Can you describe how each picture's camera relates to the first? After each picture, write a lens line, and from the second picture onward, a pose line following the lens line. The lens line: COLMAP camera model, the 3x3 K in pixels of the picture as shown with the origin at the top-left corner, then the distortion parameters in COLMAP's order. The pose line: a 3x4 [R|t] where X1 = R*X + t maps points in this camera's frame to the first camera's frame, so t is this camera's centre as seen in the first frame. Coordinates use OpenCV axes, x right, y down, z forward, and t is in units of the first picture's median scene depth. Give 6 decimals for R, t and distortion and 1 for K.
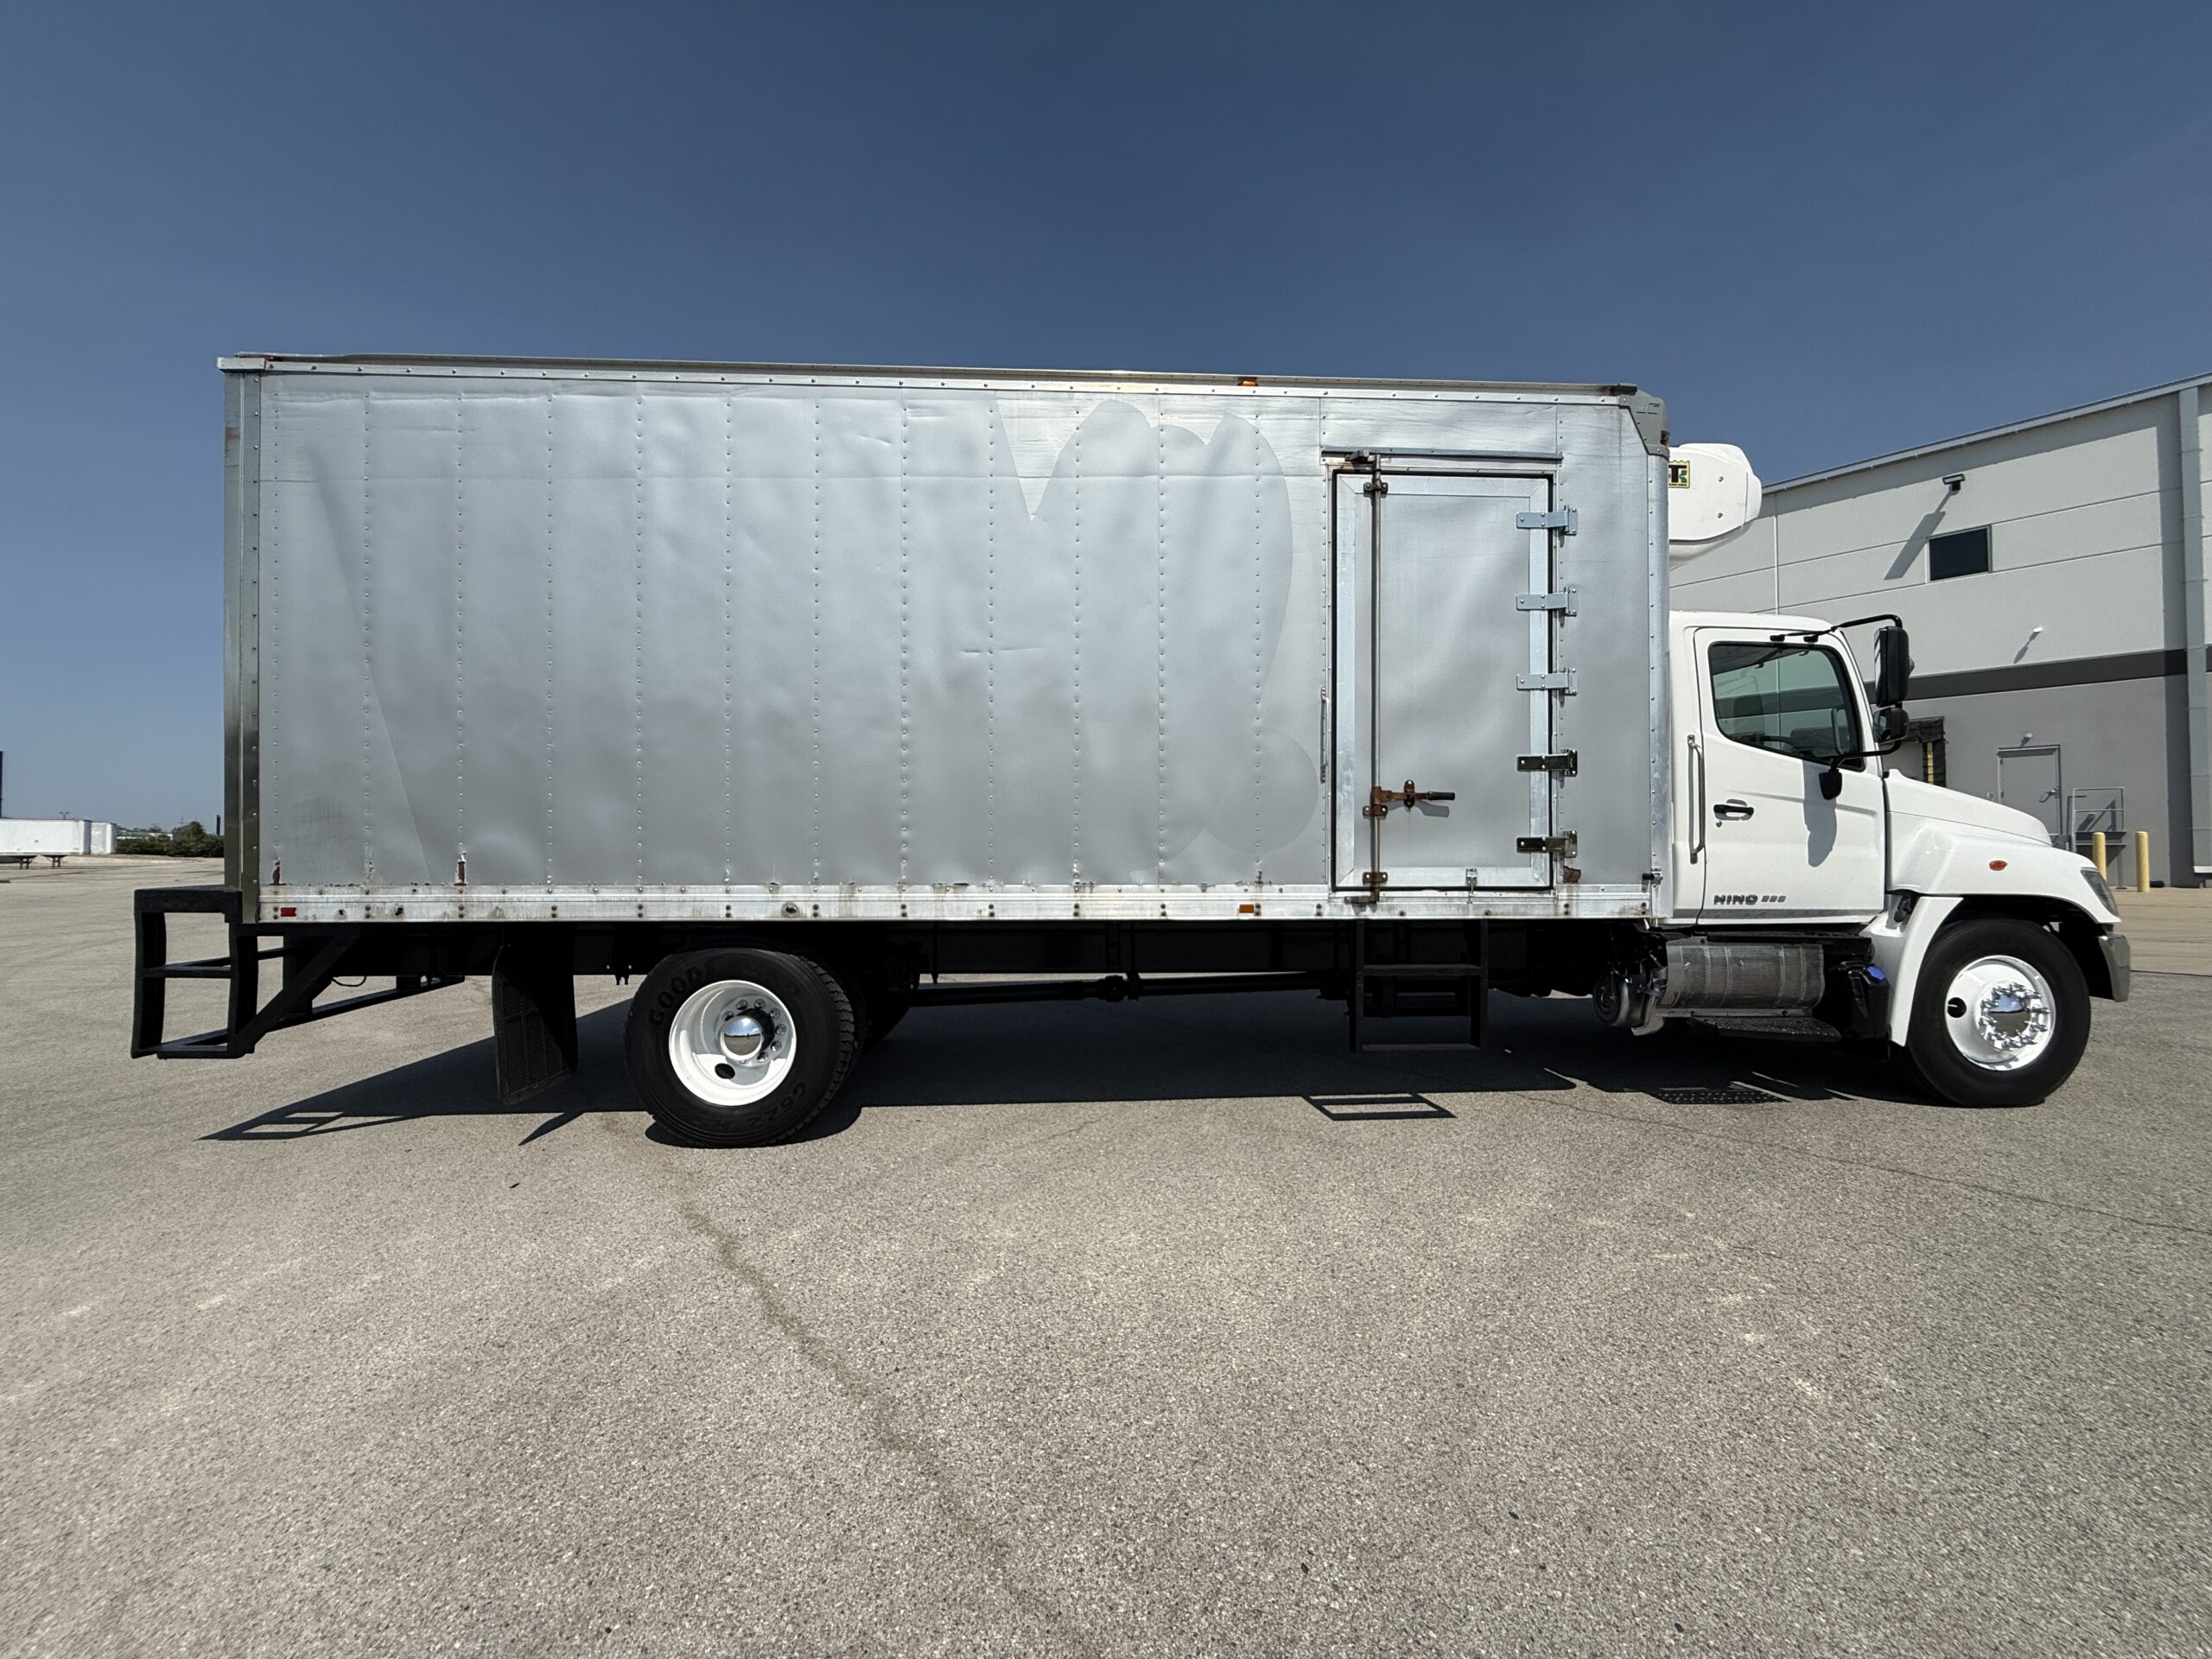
lens RADIAL K [[872.7, 0, 1091.6], [0, 872.7, 828.7], [0, 0, 1]] dist [0.002079, -0.000127]
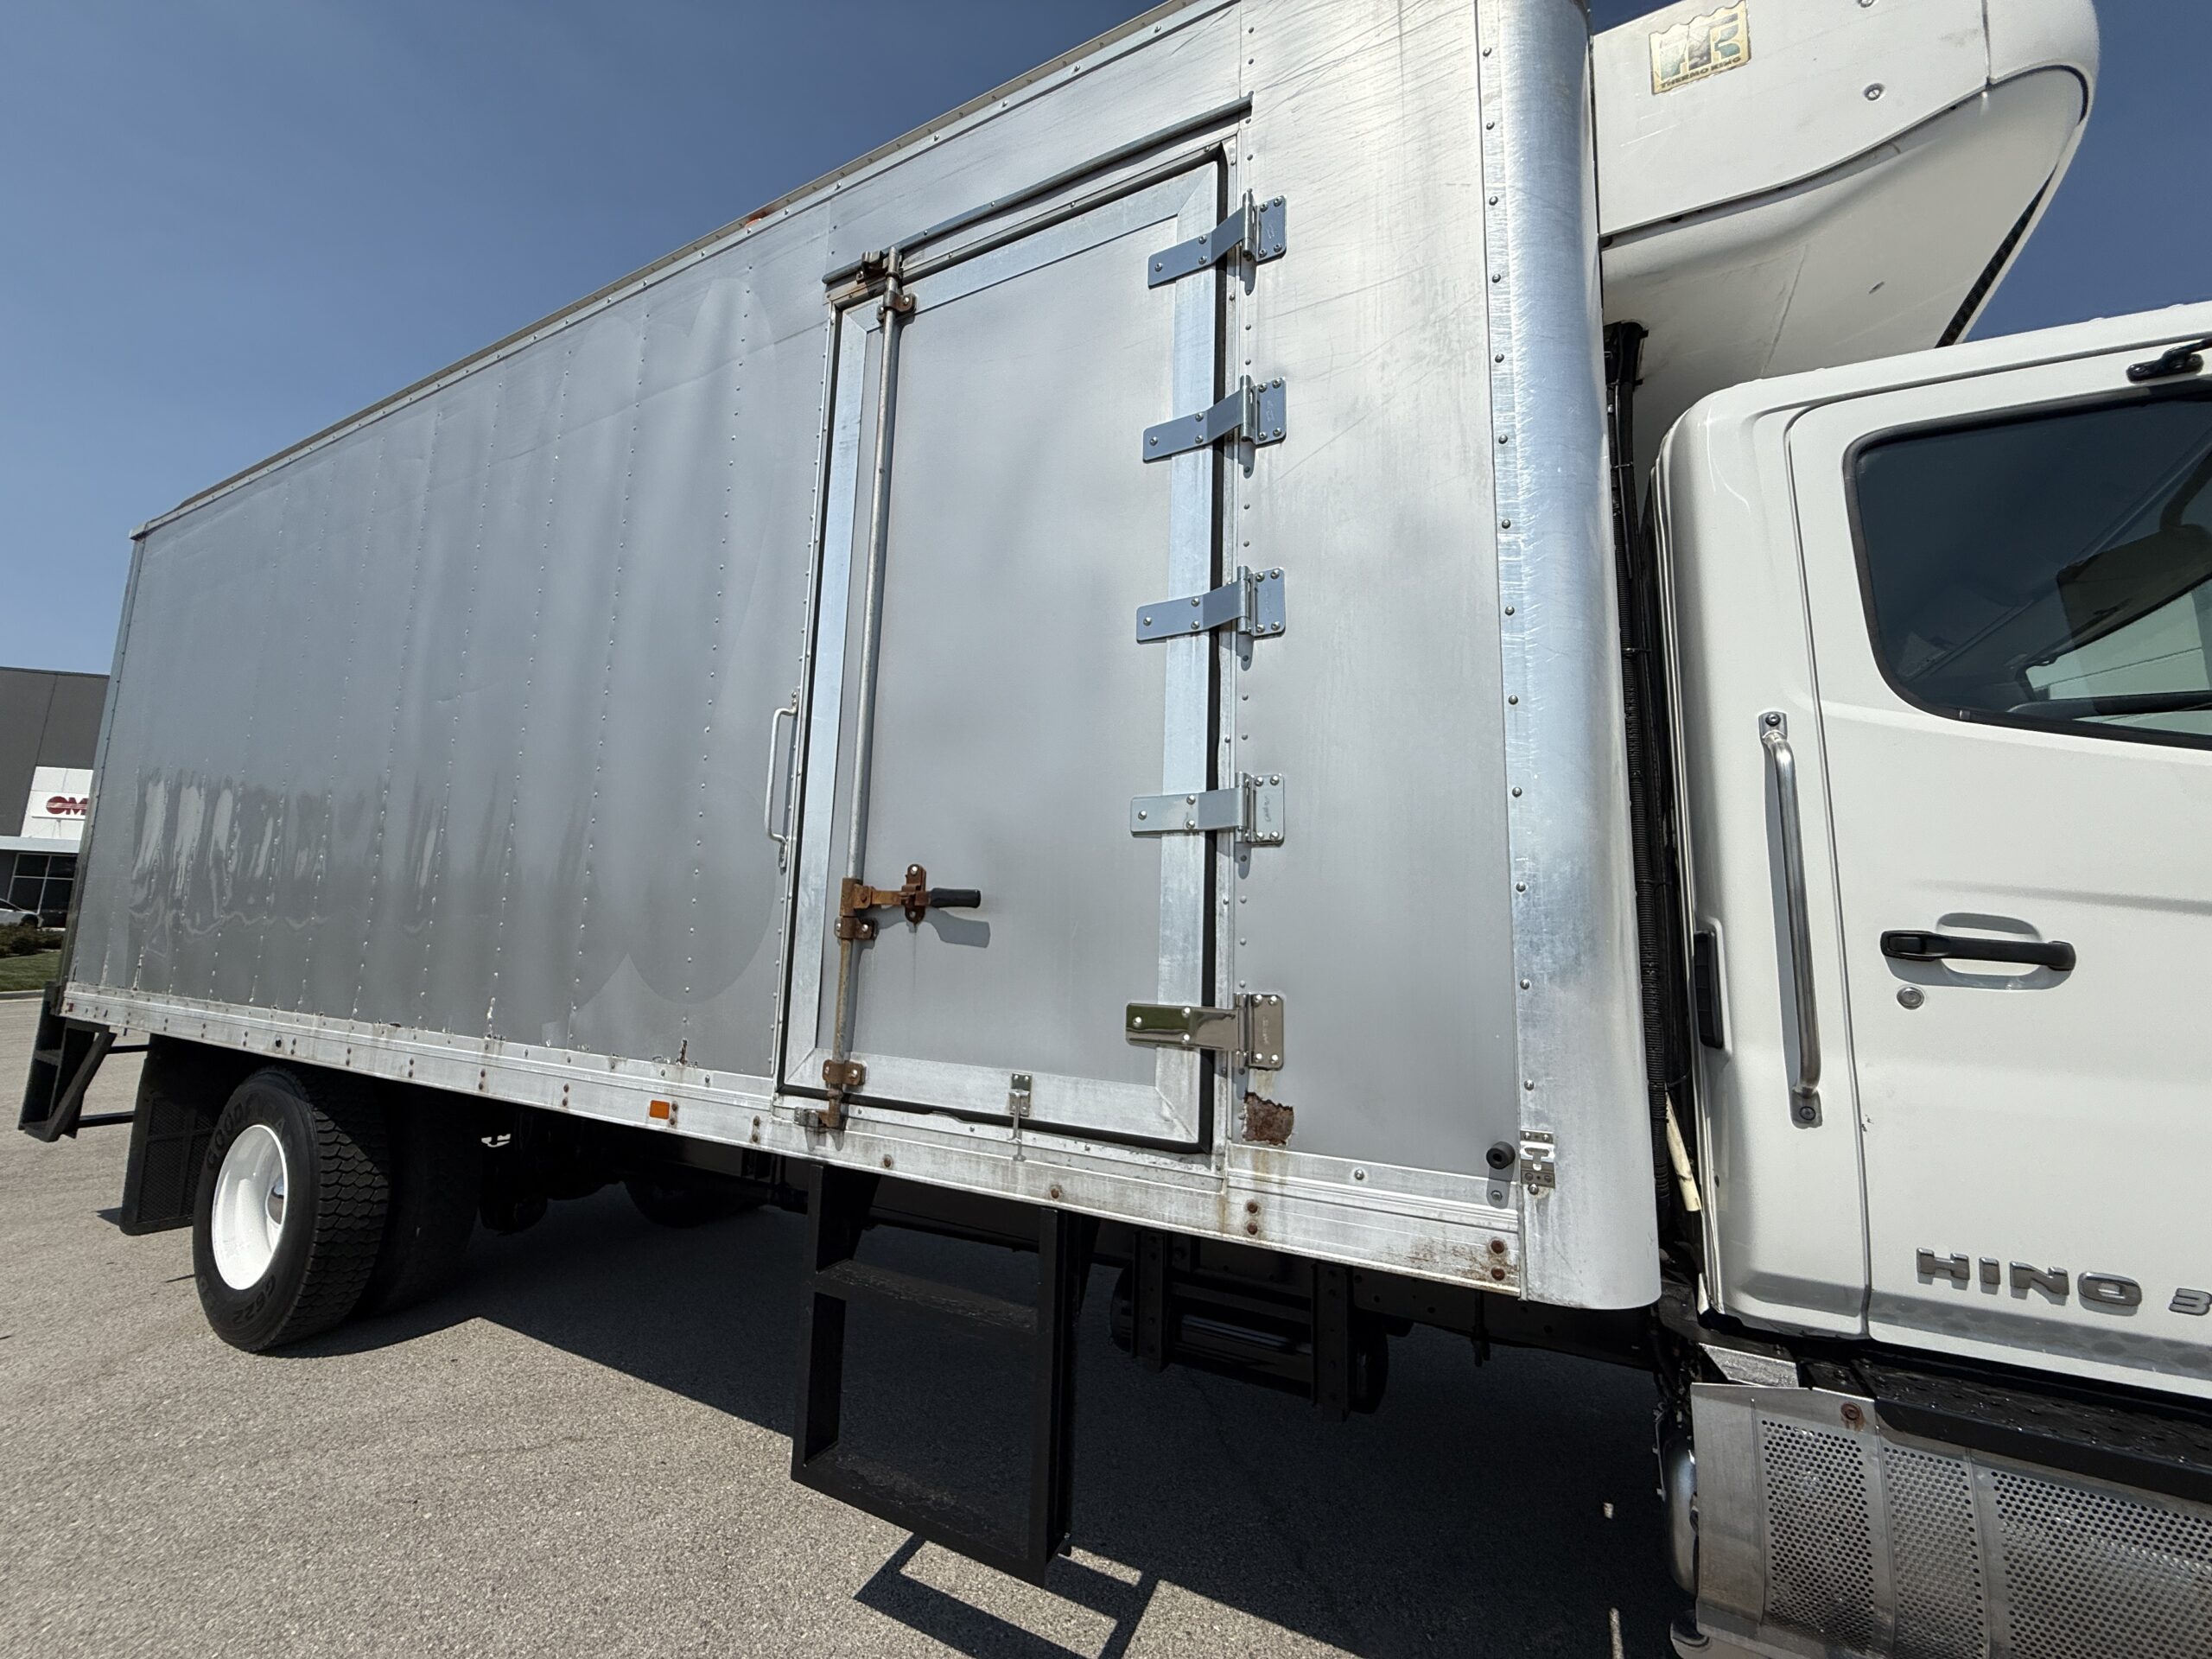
lens RADIAL K [[888.7, 0, 1101.7], [0, 888.7, 825.0], [0, 0, 1]] dist [0.003071, -0.000850]
pose [[0.861326, -0.042326, -0.506286, 0.687814], [-0.028471, 0.990936, -0.131280, -0.017104], [0.507253, 0.127489, 0.852315, 0.645255]]
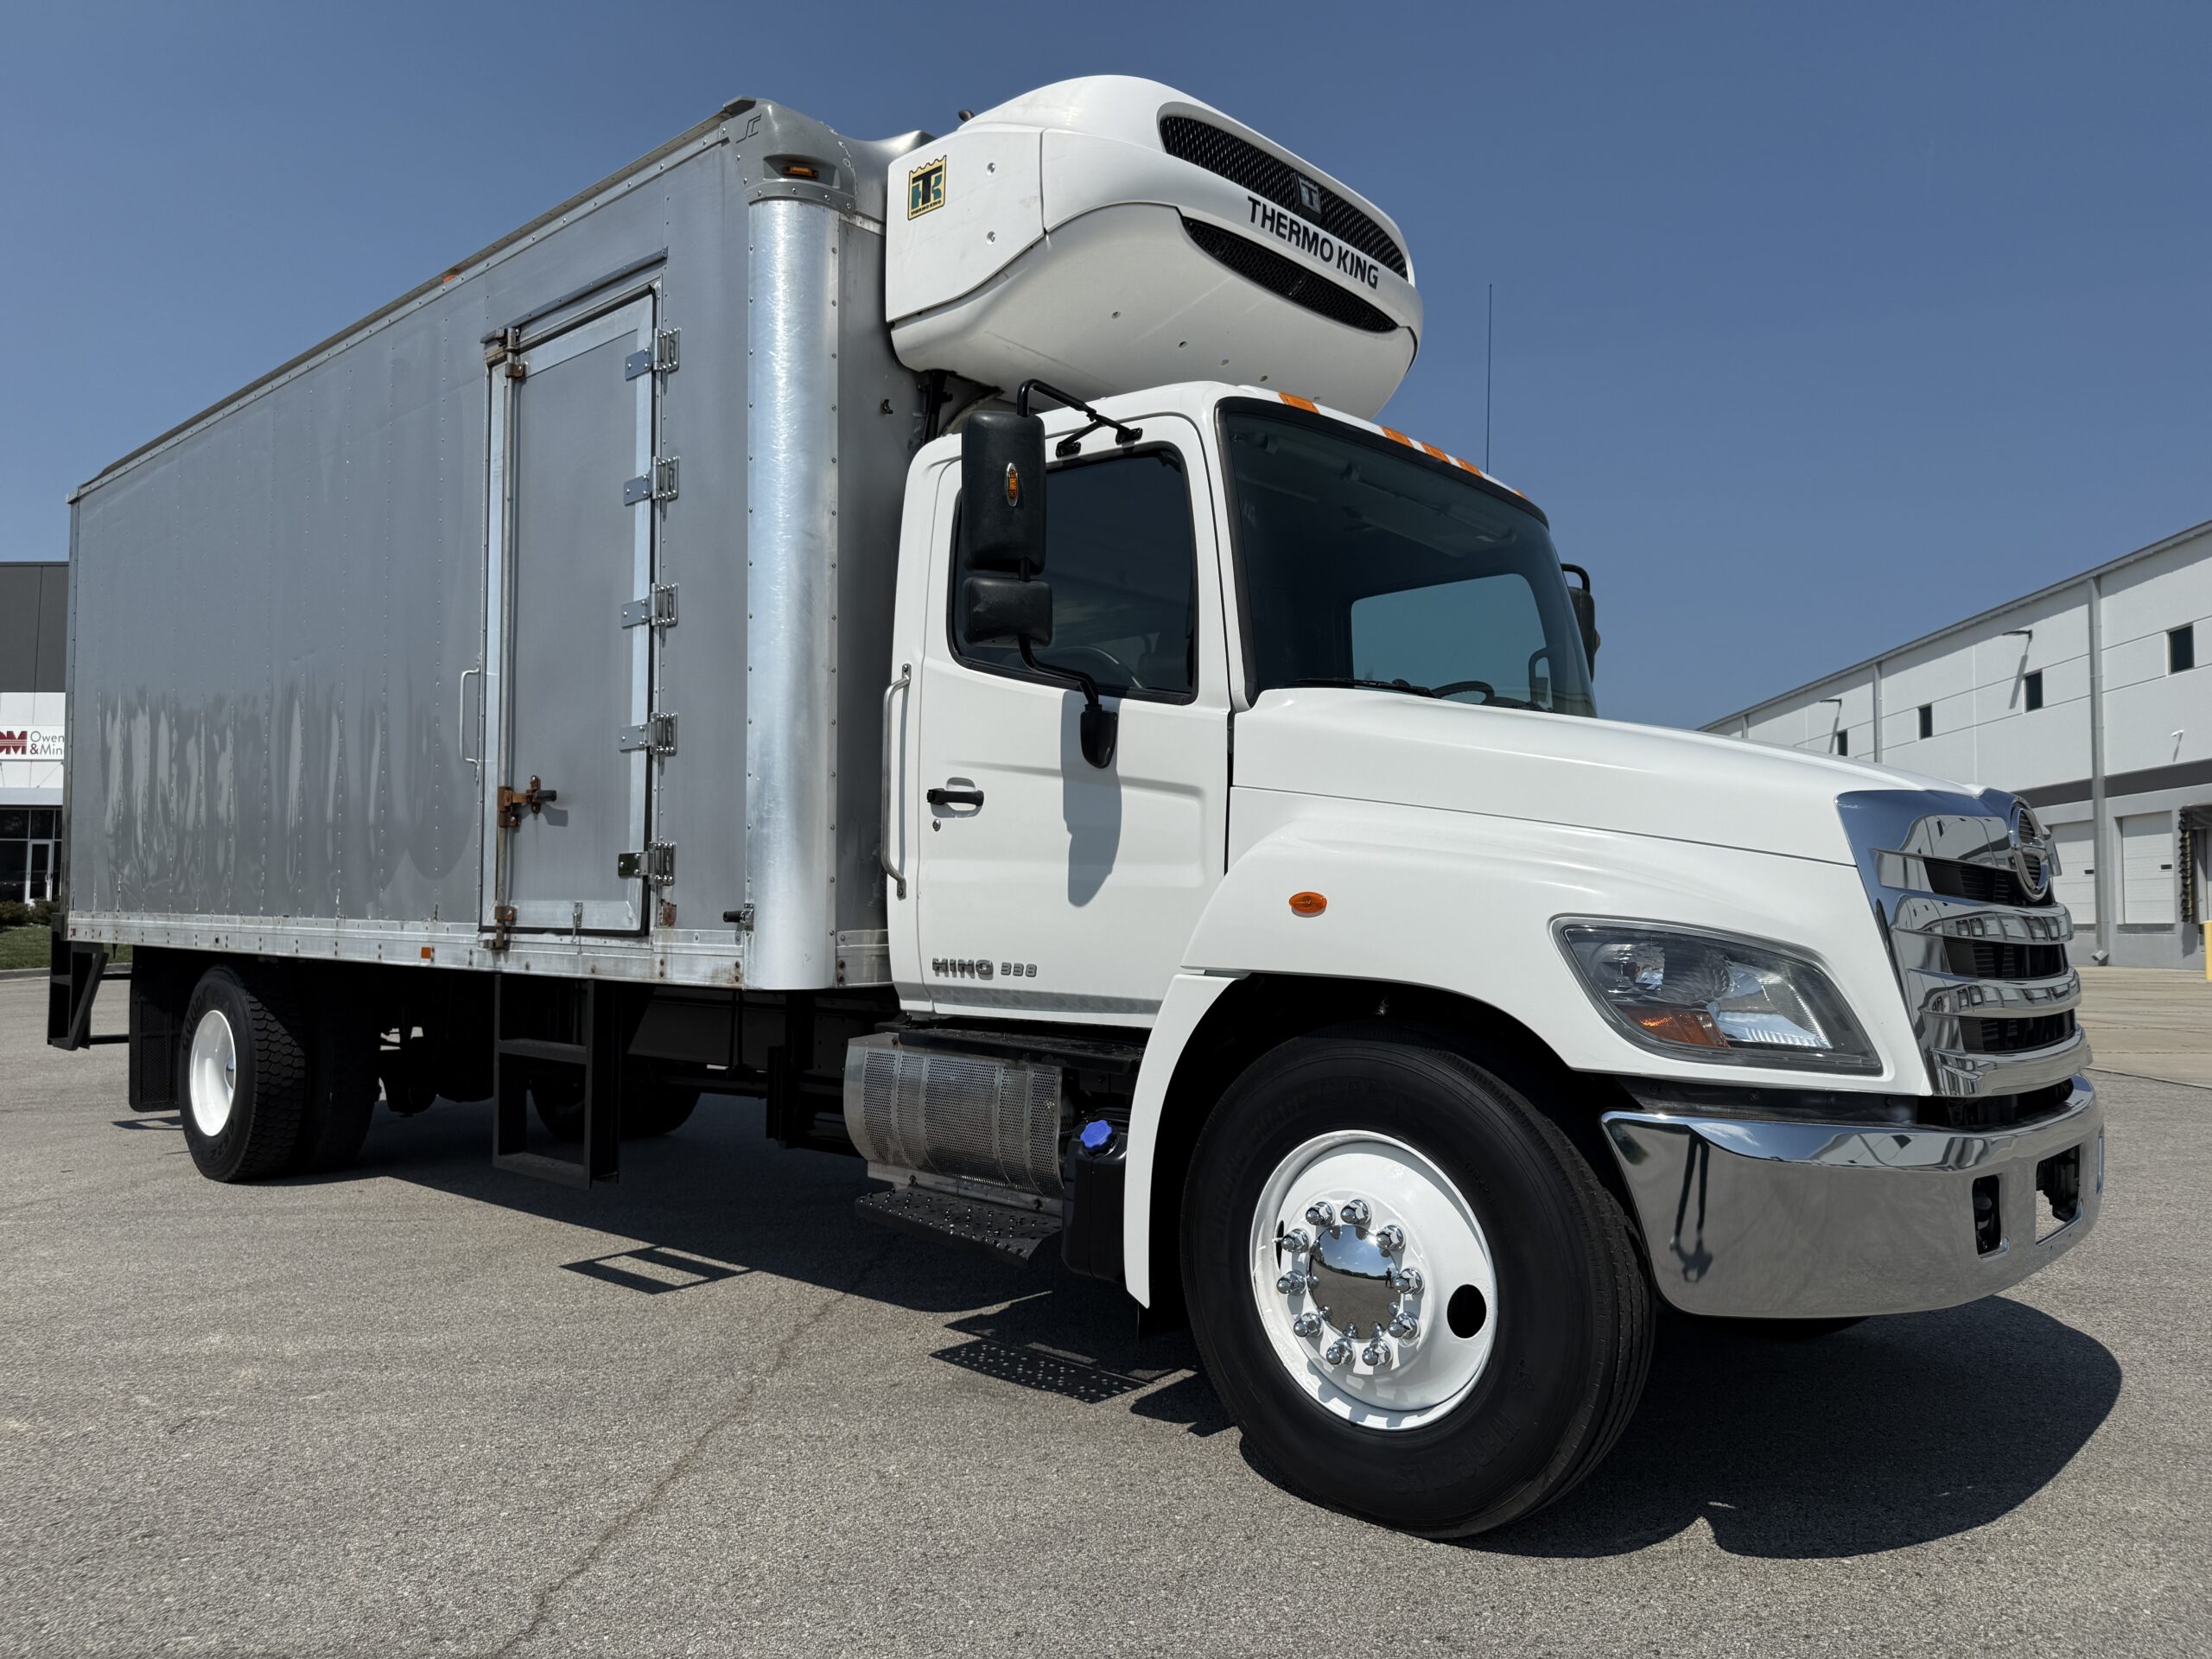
lens RADIAL K [[1543.4, 0, 1106.0], [0, 1543.4, 829.5], [0, 0, 1]] dist [0.101775, -0.133982]
pose [[0.705984, -0.028591, -0.707651, 1.574478], [-0.000022, 0.999184, -0.040392, 0.038514], [0.708228, 0.028532, 0.705407, 0.440731]]
